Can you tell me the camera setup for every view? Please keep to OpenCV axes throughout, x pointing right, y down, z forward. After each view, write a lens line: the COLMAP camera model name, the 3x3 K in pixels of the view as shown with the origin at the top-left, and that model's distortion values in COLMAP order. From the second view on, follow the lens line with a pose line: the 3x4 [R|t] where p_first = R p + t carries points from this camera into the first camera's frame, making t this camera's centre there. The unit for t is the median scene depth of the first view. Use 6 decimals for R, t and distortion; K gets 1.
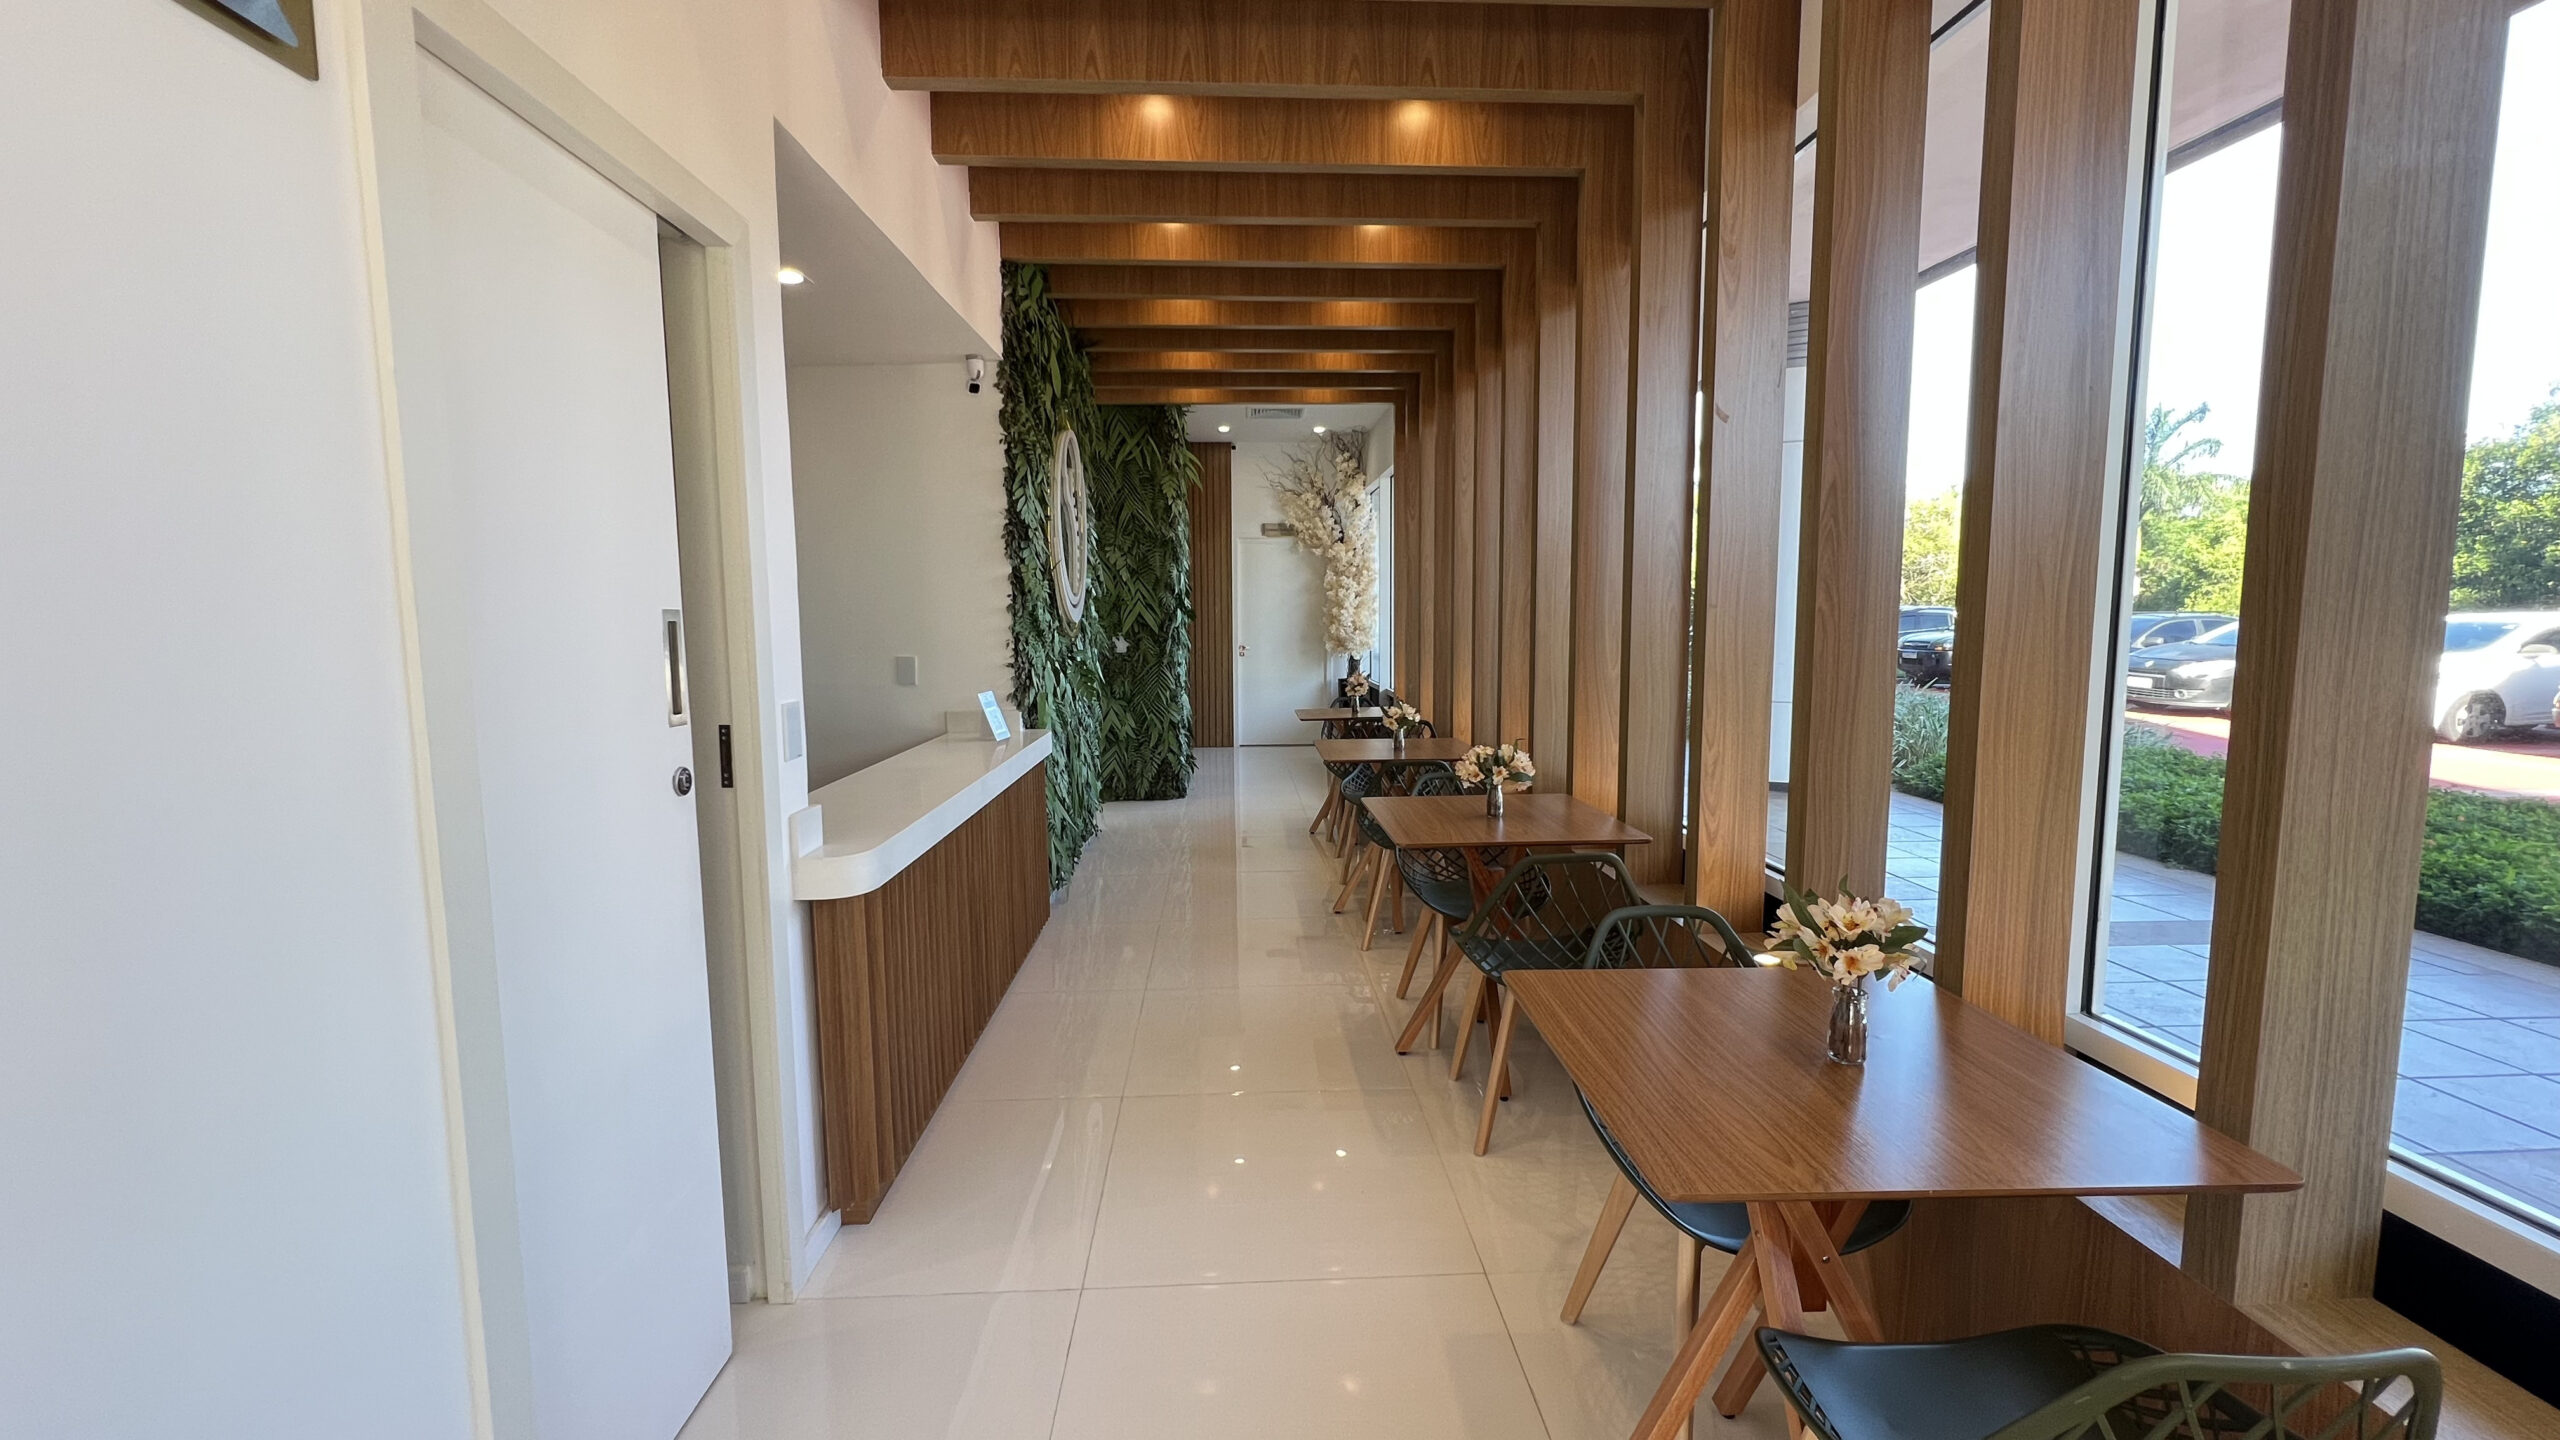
lens RADIAL K [[1042.2, 0, 1275.0], [0, 1042.2, 719.5], [0, 0, 1]] dist [0.002458, 0.000065]
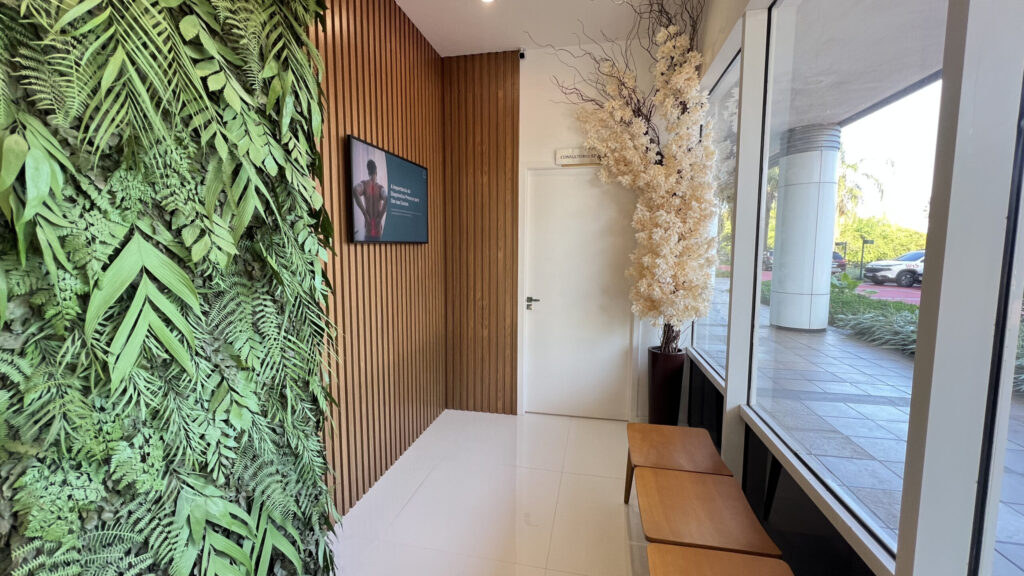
lens RADIAL K [[416.9, 0, 513.6], [0, 416.9, 285.9], [0, 0, 1]] dist [0.002458, 0.000065]
pose [[0.968637, 0.033003, -0.246278, 0.039644], [-0.035542, 0.999351, -0.005870, -0.080187], [0.245924, 0.014439, 0.969181, 0.692315]]
